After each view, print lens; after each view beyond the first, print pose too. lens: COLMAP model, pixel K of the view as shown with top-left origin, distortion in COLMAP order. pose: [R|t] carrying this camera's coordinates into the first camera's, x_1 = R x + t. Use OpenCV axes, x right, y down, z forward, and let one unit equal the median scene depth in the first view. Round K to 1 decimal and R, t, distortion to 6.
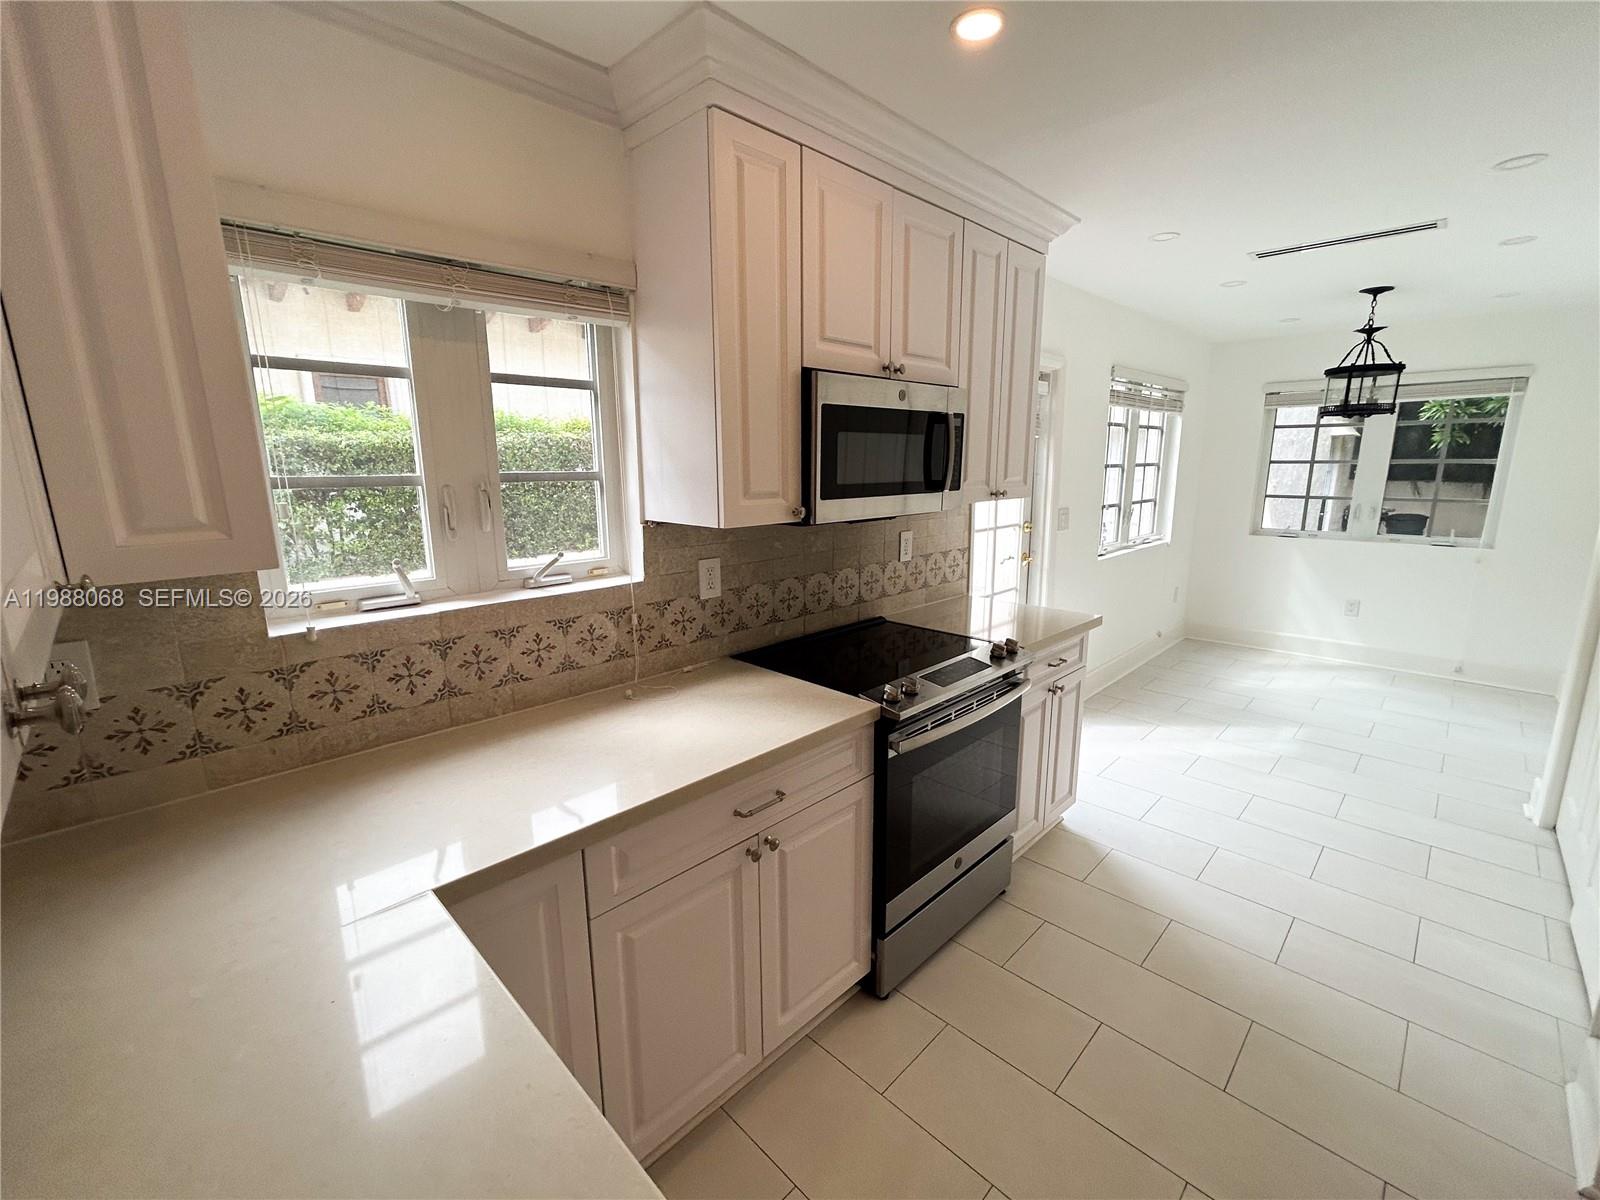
lens RADIAL K [[657.3, 0, 799.3], [0, 657.3, 597.9], [0, 0, 1]] dist [0.000427, -0.000029]
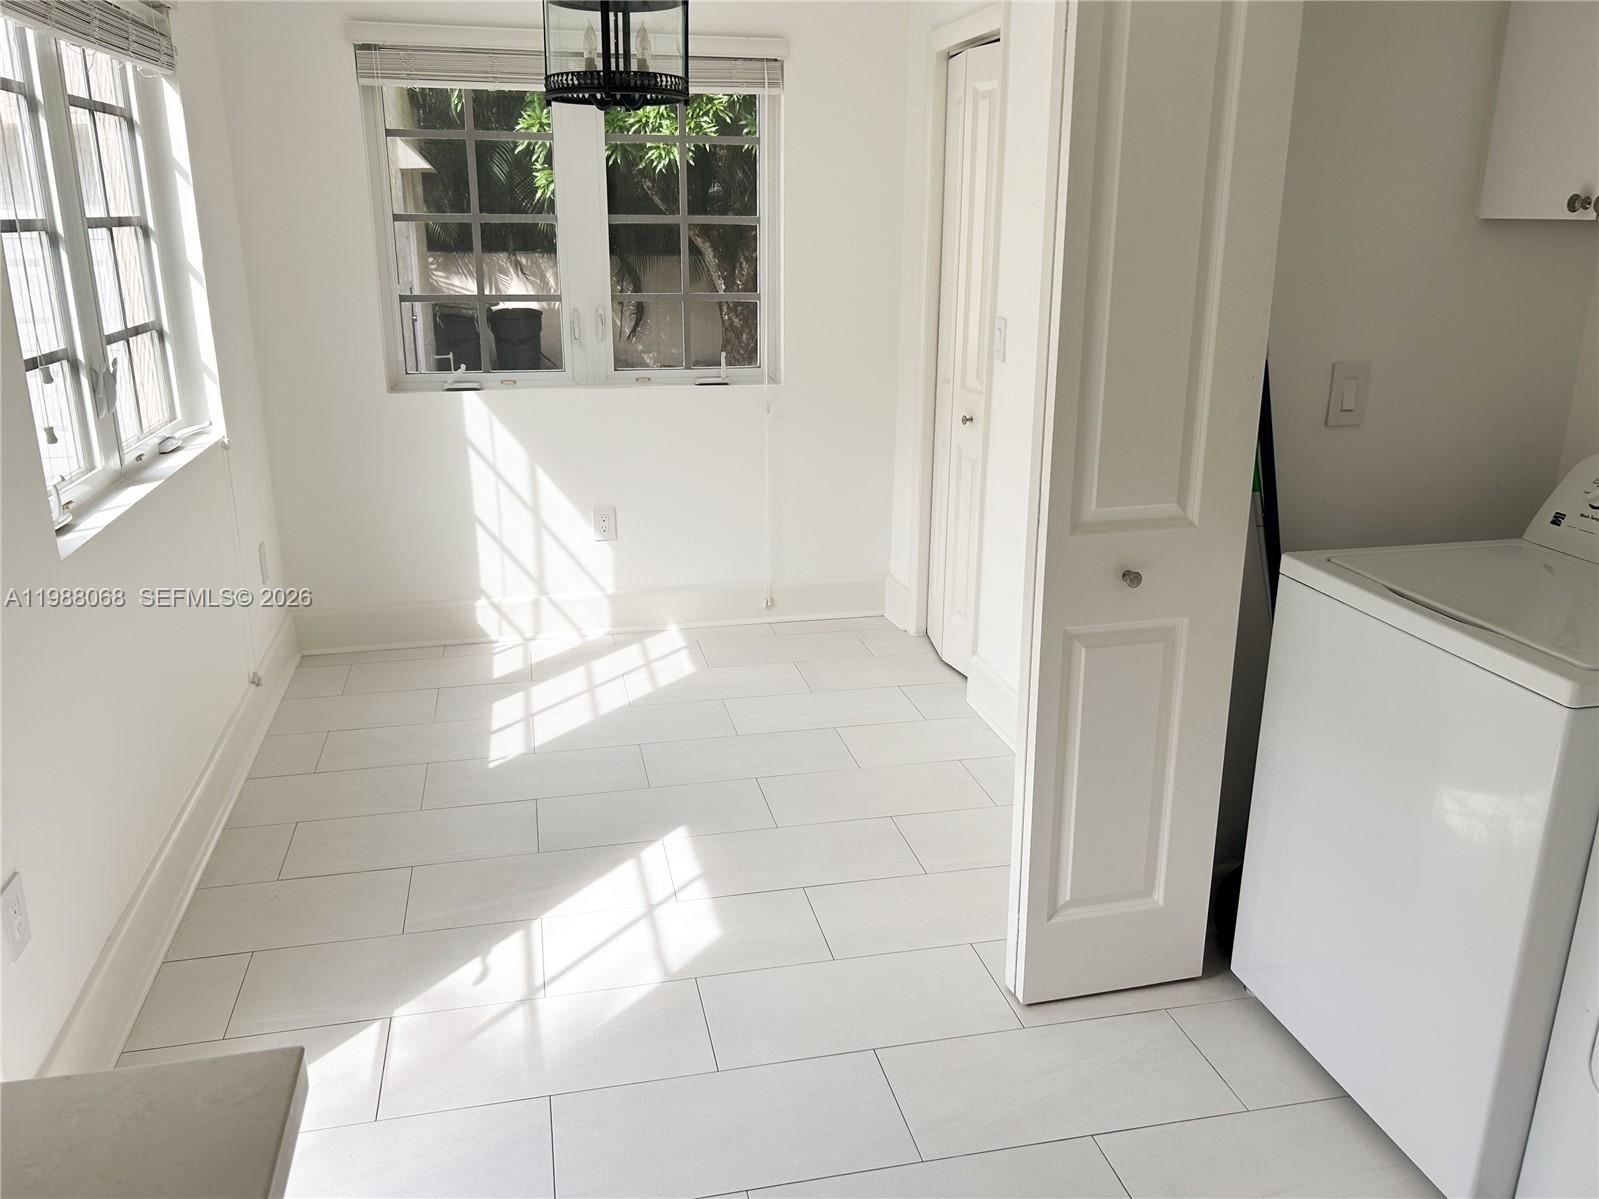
lens RADIAL K [[1261.0, 0, 794.9], [0, 1261.0, 599.5], [0, 0, 1]] dist [0.028723, -0.010592]
pose [[0.538435, -0.236266, 0.808867, 0.275737], [0.166610, 0.970789, 0.172656, -0.132576], [-0.826032, 0.041801, 0.562071, 0.675758]]
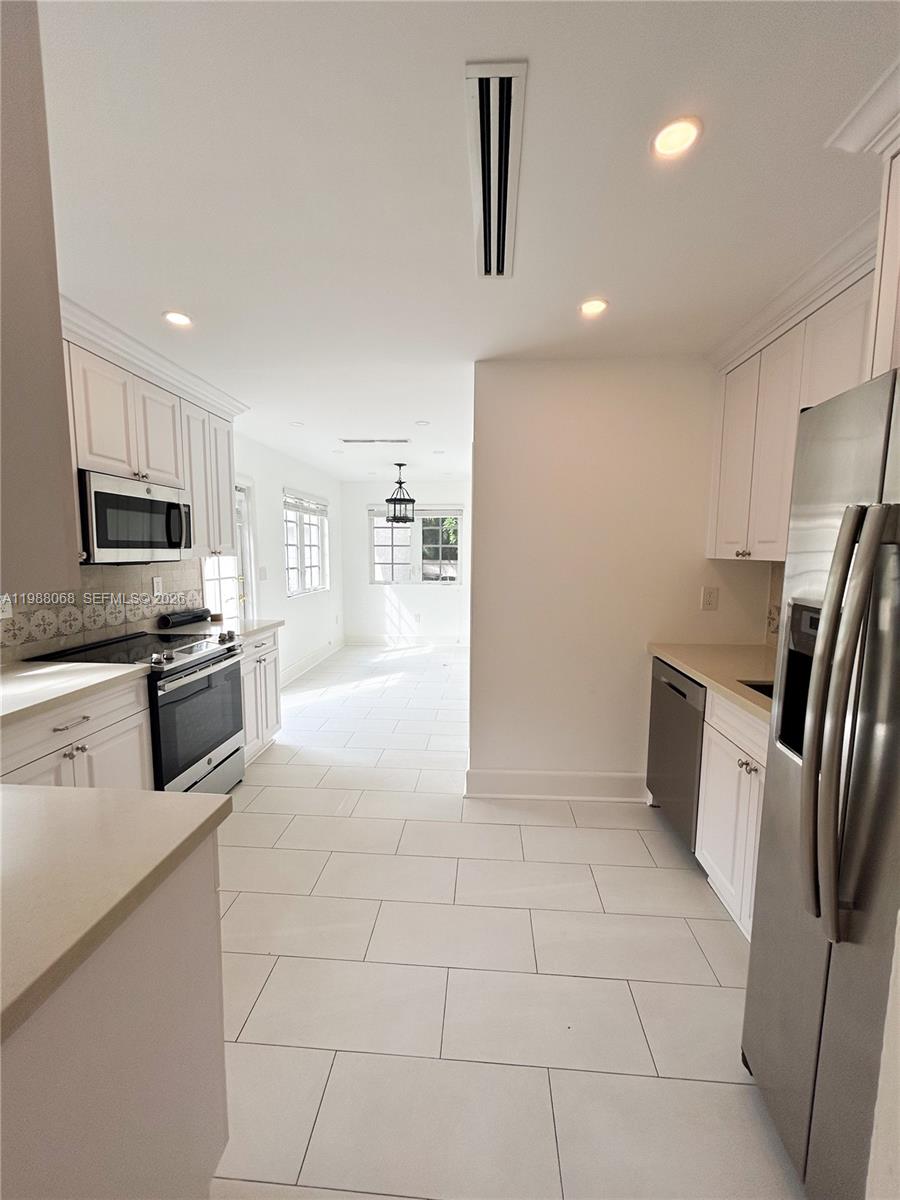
lens RADIAL K [[493.0, 0, 452.0], [0, 493.0, 599.4], [0, 0, 1]] dist [0.000427, -0.000029]
pose [[0.757956, -0.053011, 0.650149, -0.079999], [0.126458, 0.989725, -0.066729, 0.133196], [-0.639931, 0.132794, 0.756871, -0.374217]]
